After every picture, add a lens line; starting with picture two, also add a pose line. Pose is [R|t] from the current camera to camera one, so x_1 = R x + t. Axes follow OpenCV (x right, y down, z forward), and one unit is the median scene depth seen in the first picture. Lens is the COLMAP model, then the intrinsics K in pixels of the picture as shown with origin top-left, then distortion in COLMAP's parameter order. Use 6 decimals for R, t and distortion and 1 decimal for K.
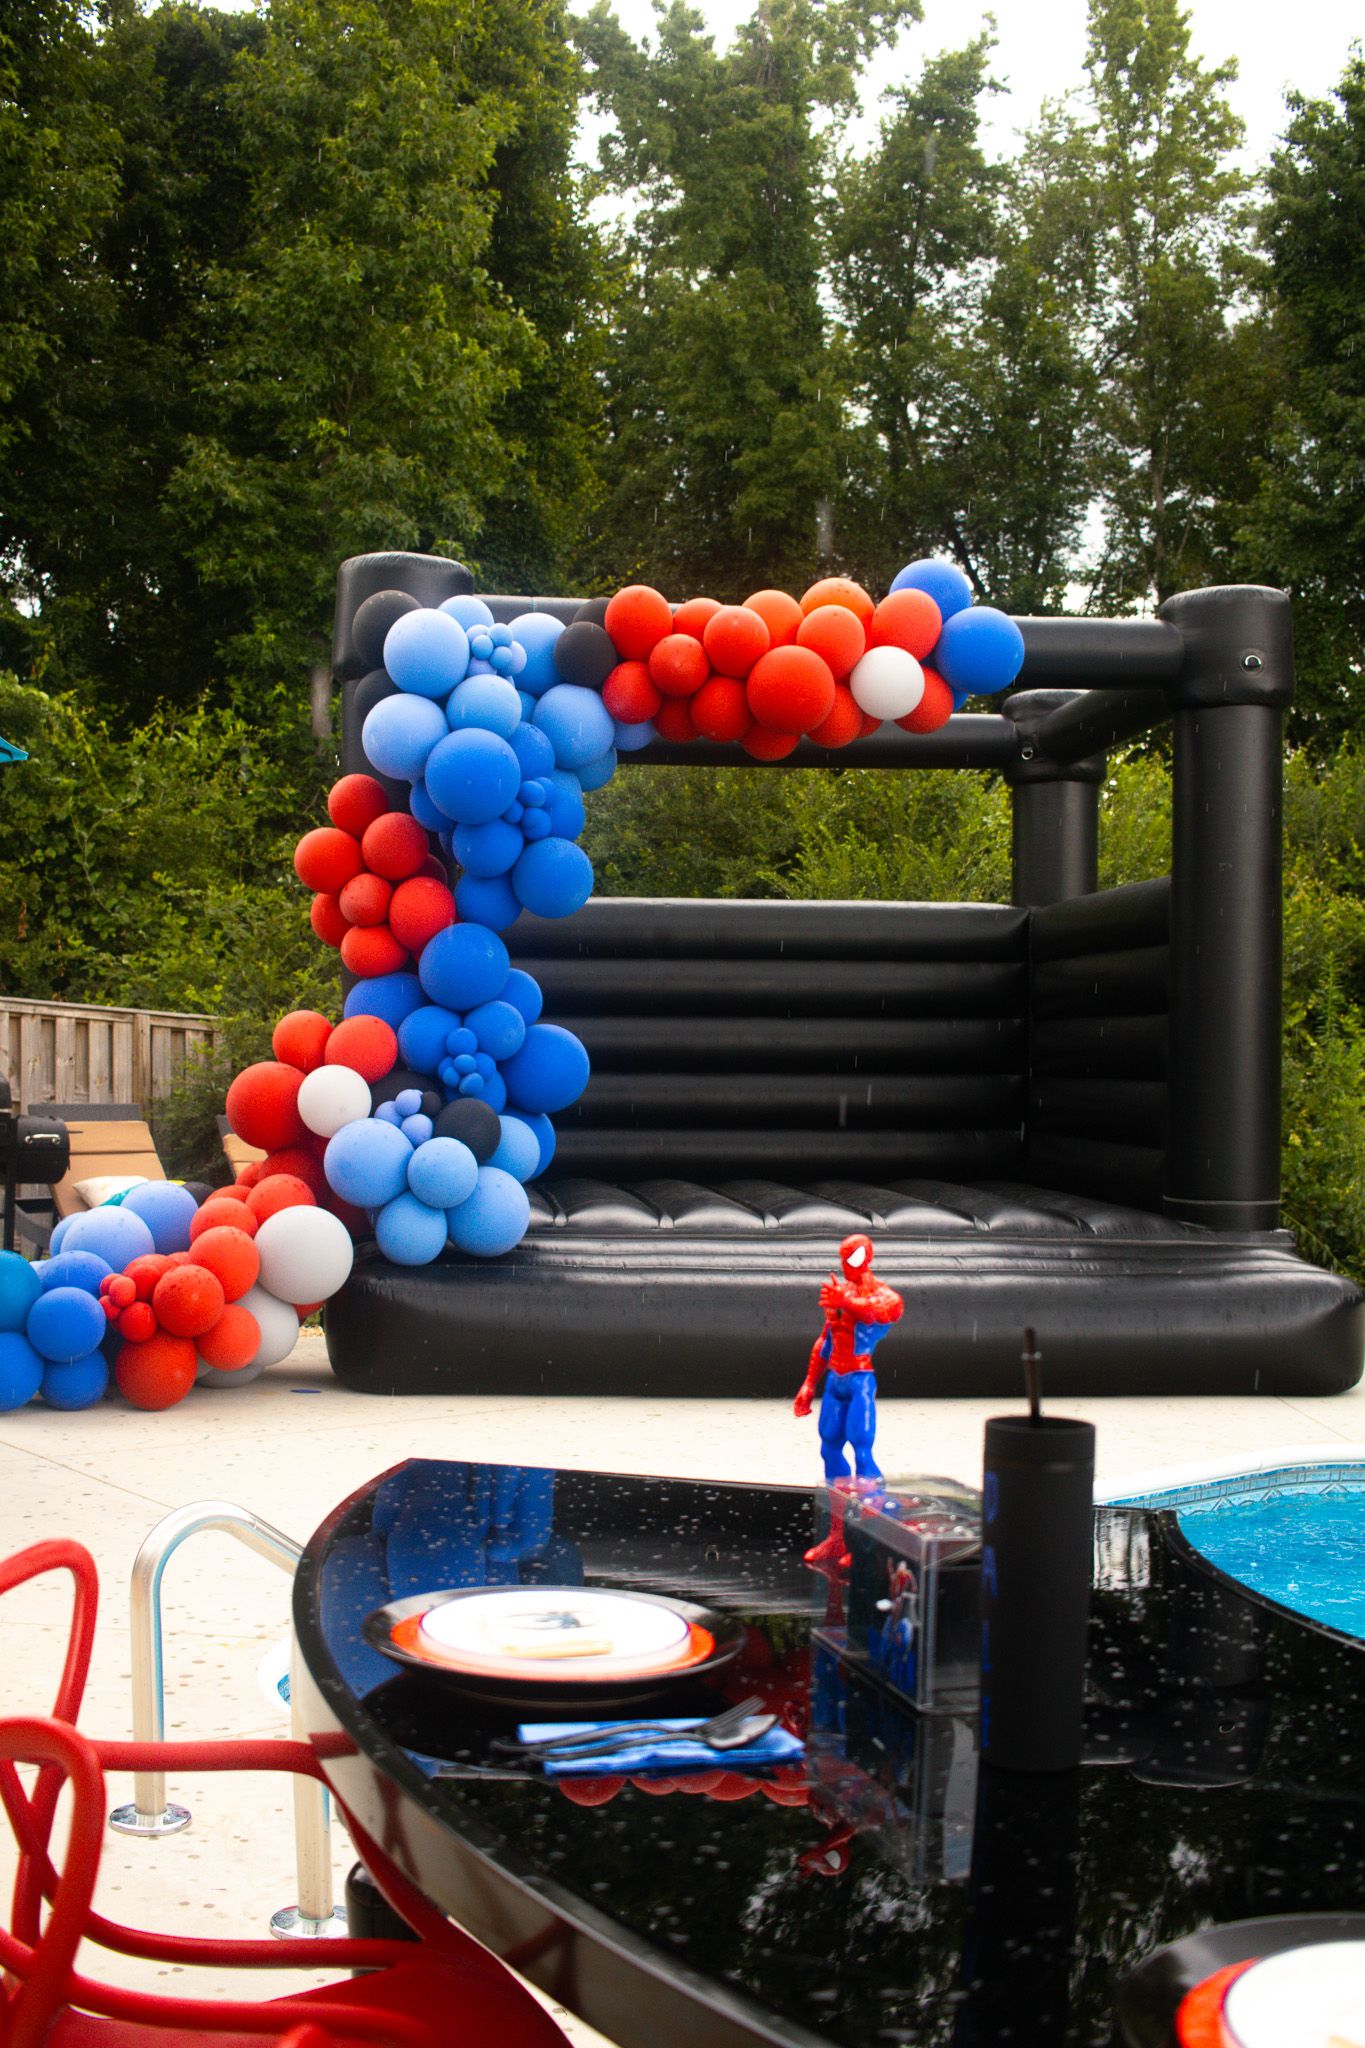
lens RADIAL K [[2183.0, 0, 757.6], [0, 2183.0, 1019.9], [0, 0, 1]] dist [-0.087387, 0.000000]
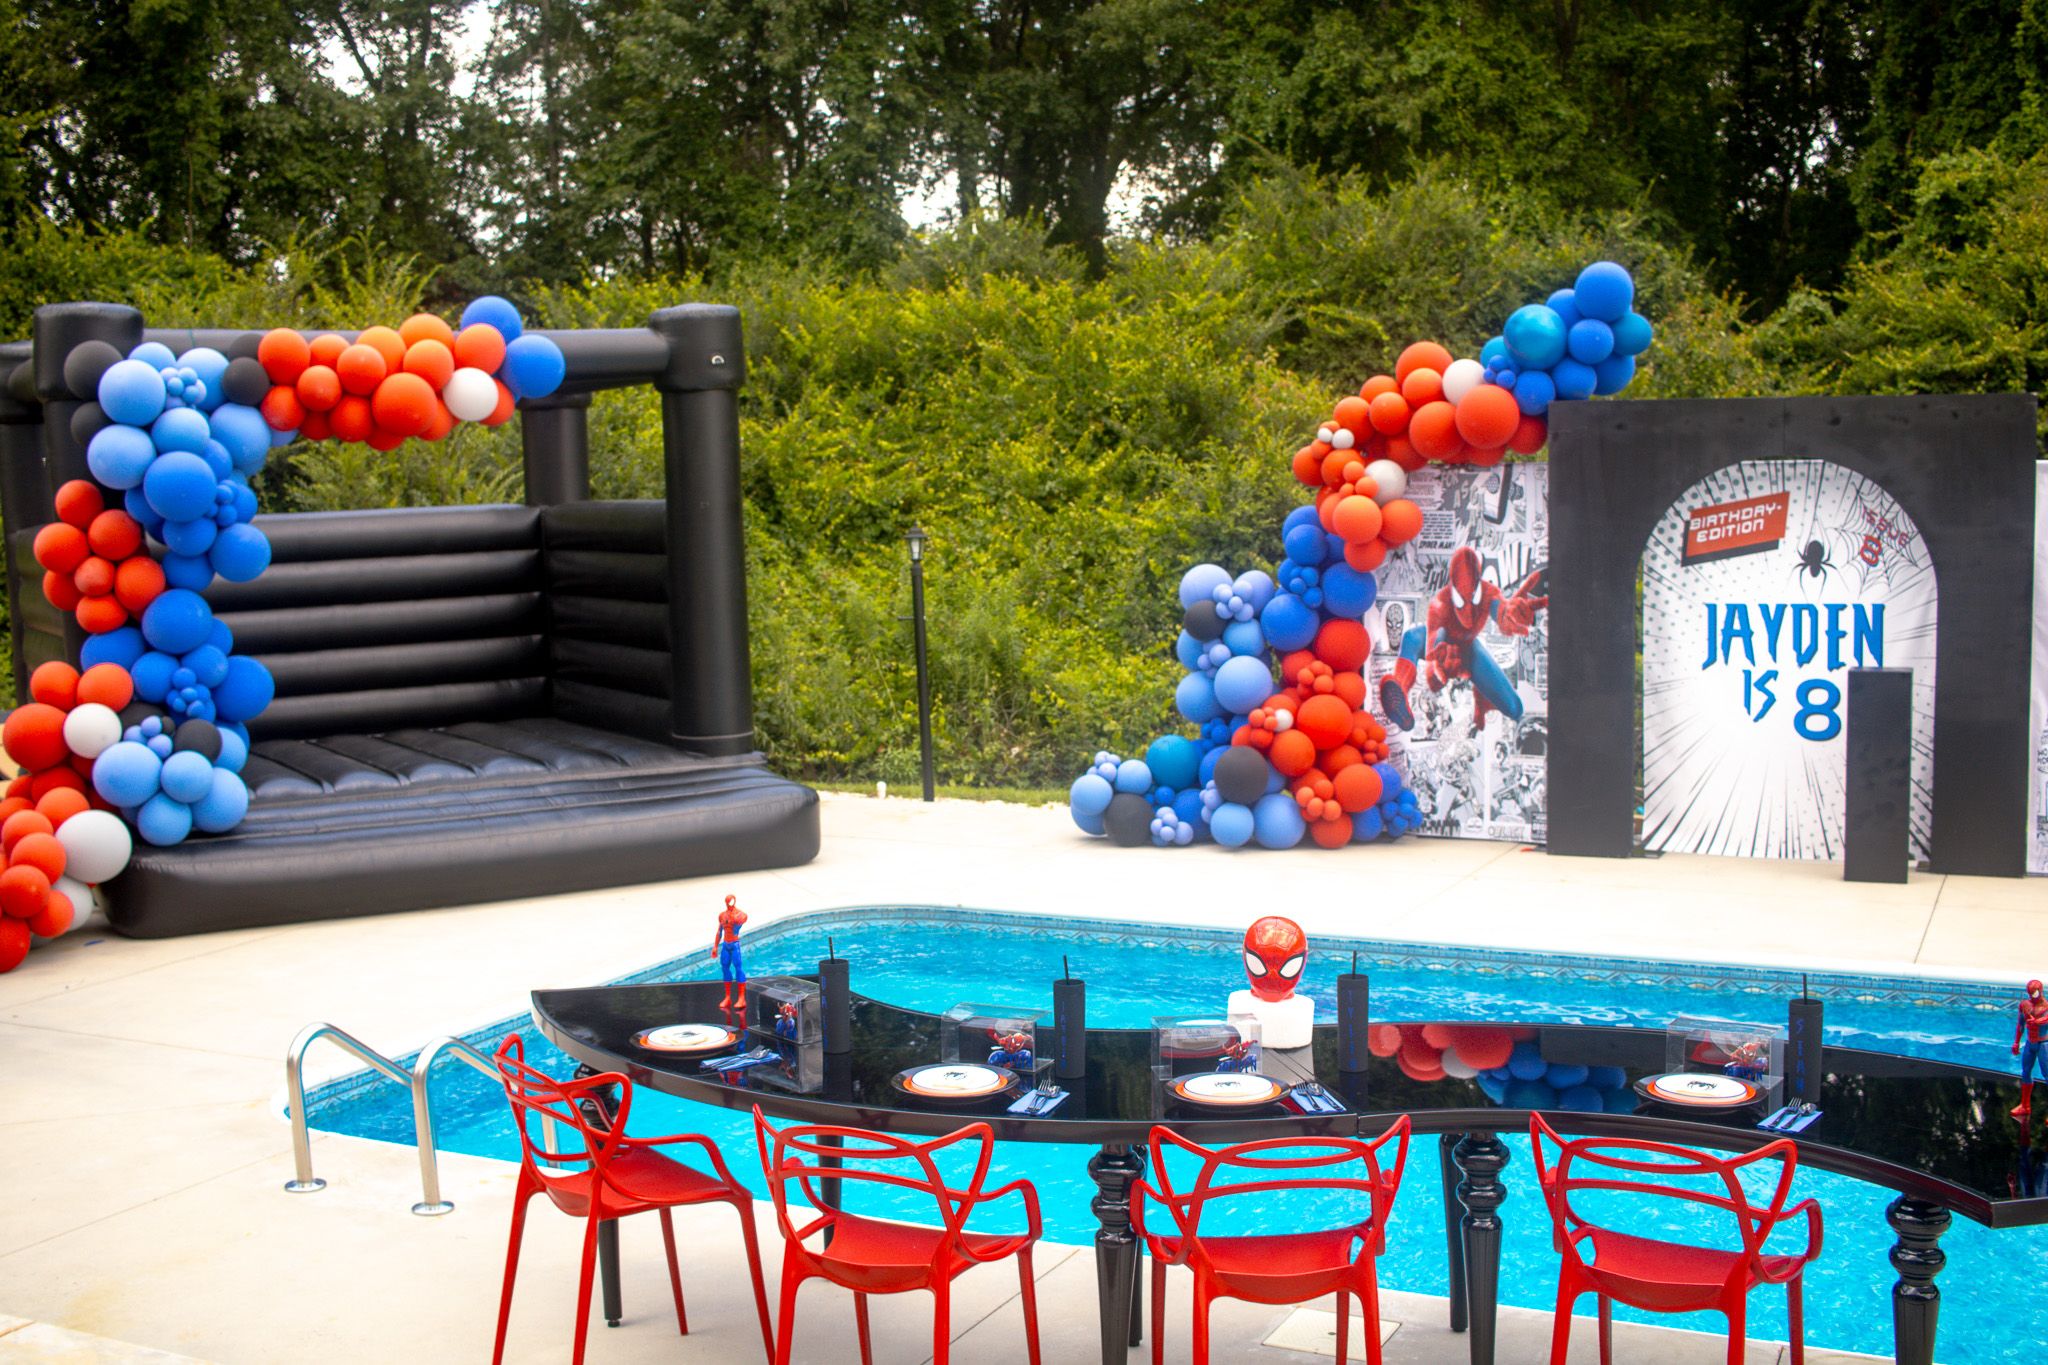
lens RADIAL K [[2211.6, 0, 1020.5], [0, 2211.6, 663.8], [0, 0, 1]] dist [-0.031538, 0.000000]
pose [[0.918607, -0.071733, 0.388608, -0.188313], [0.030157, 0.993244, 0.112057, -0.137874], [-0.394020, -0.091217, 0.914564, -0.475288]]
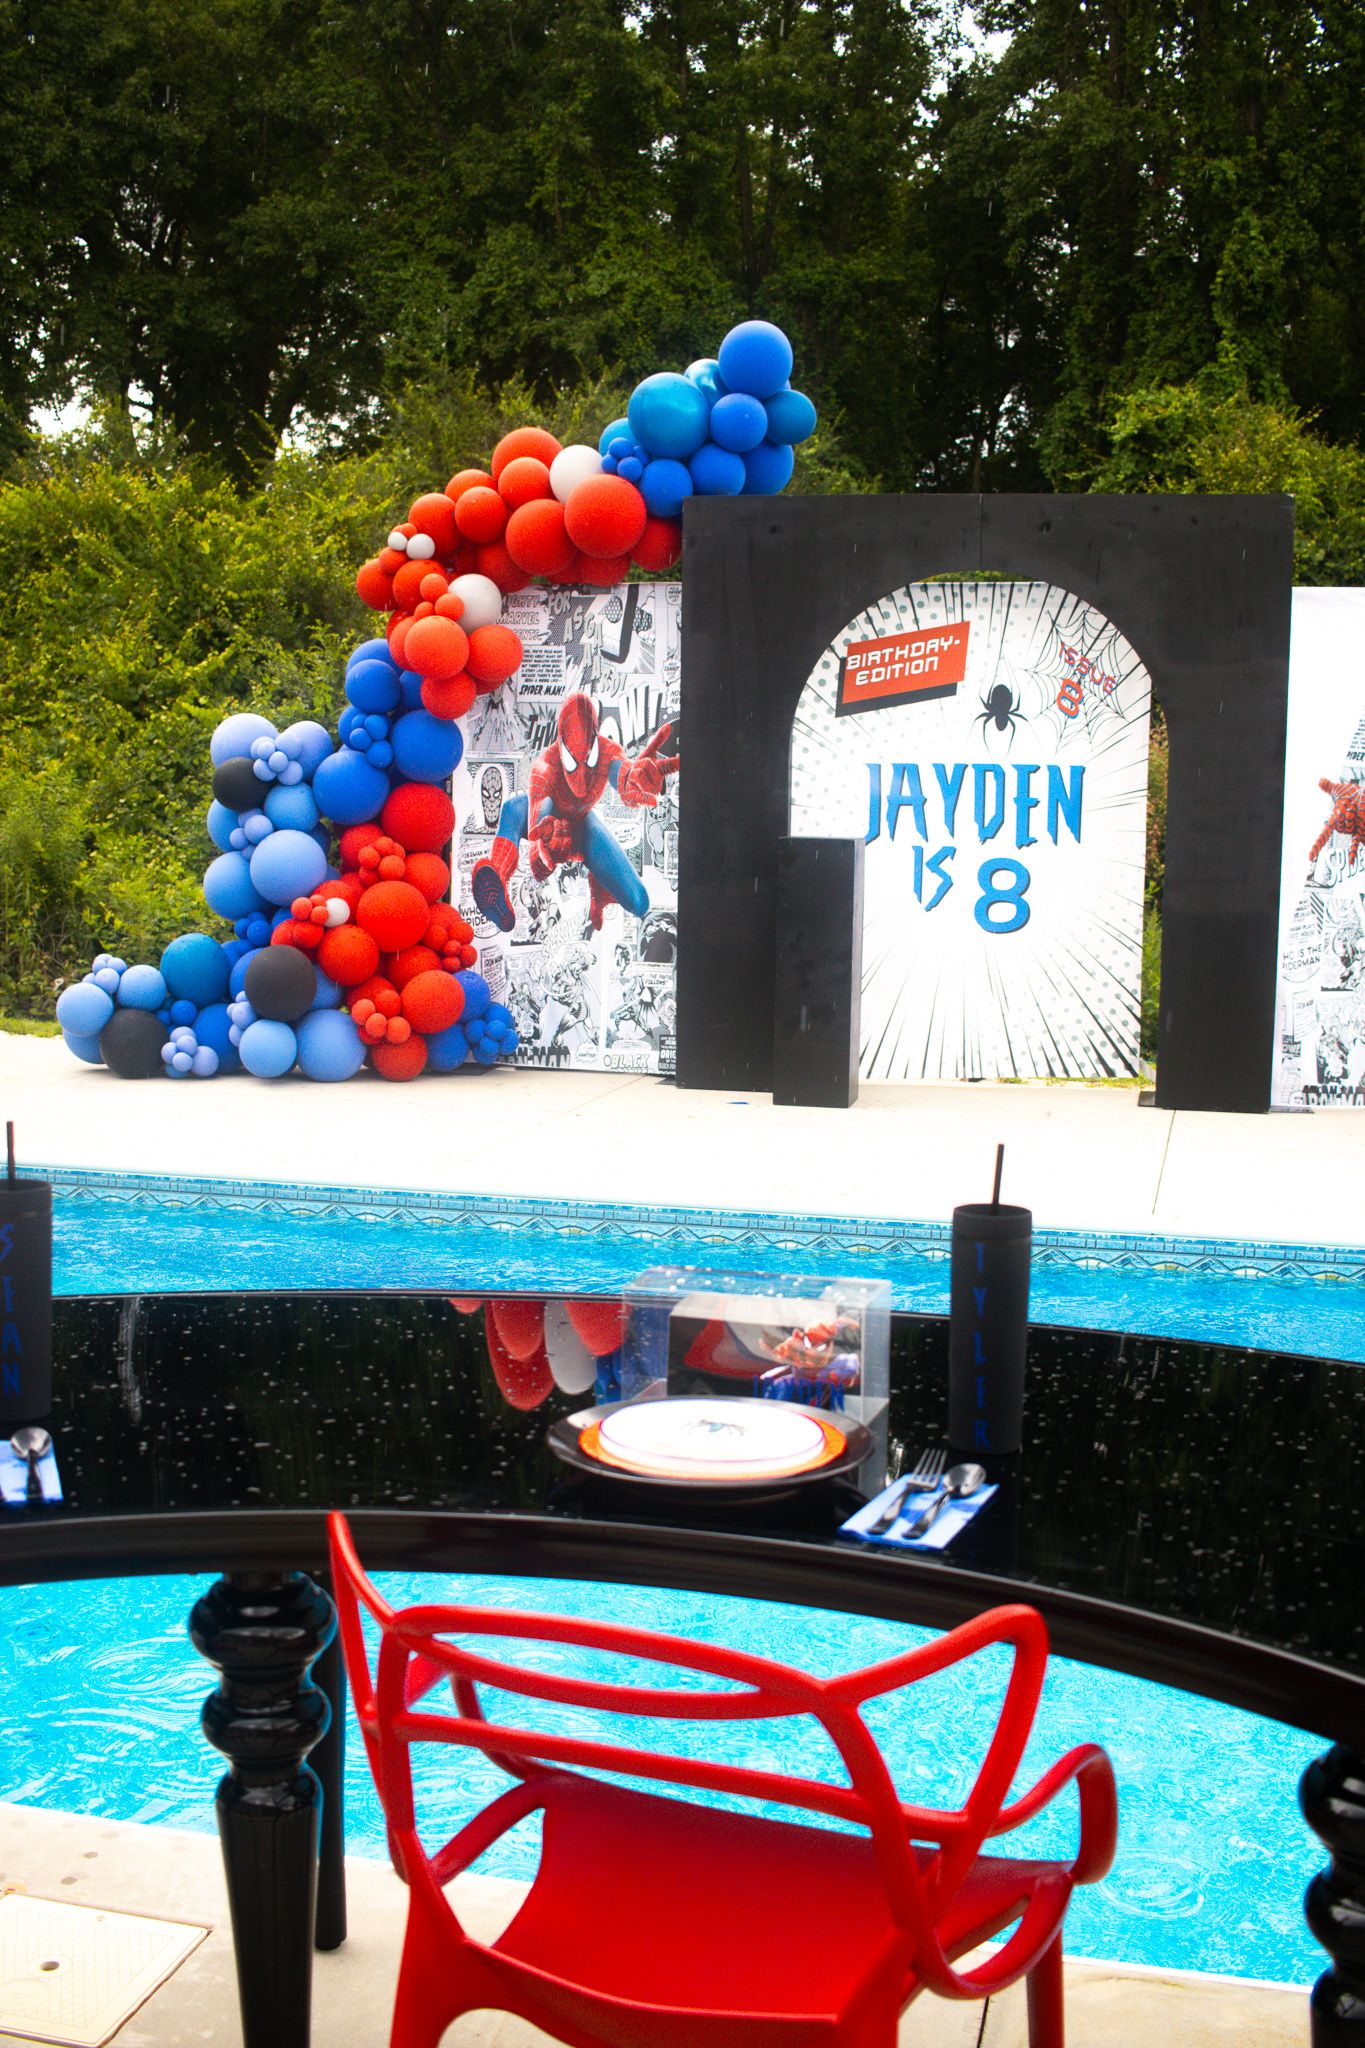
lens RADIAL K [[2183.0, 0, 677.3], [0, 2183.0, 1030.8], [0, 0, 1]] dist [-0.087387, 0.000000]
pose [[0.823212, -0.081935, 0.561791, 0.073585], [0.000087, 0.989549, 0.144194, -0.022807], [-0.567735, -0.118653, 0.814616, -0.192963]]
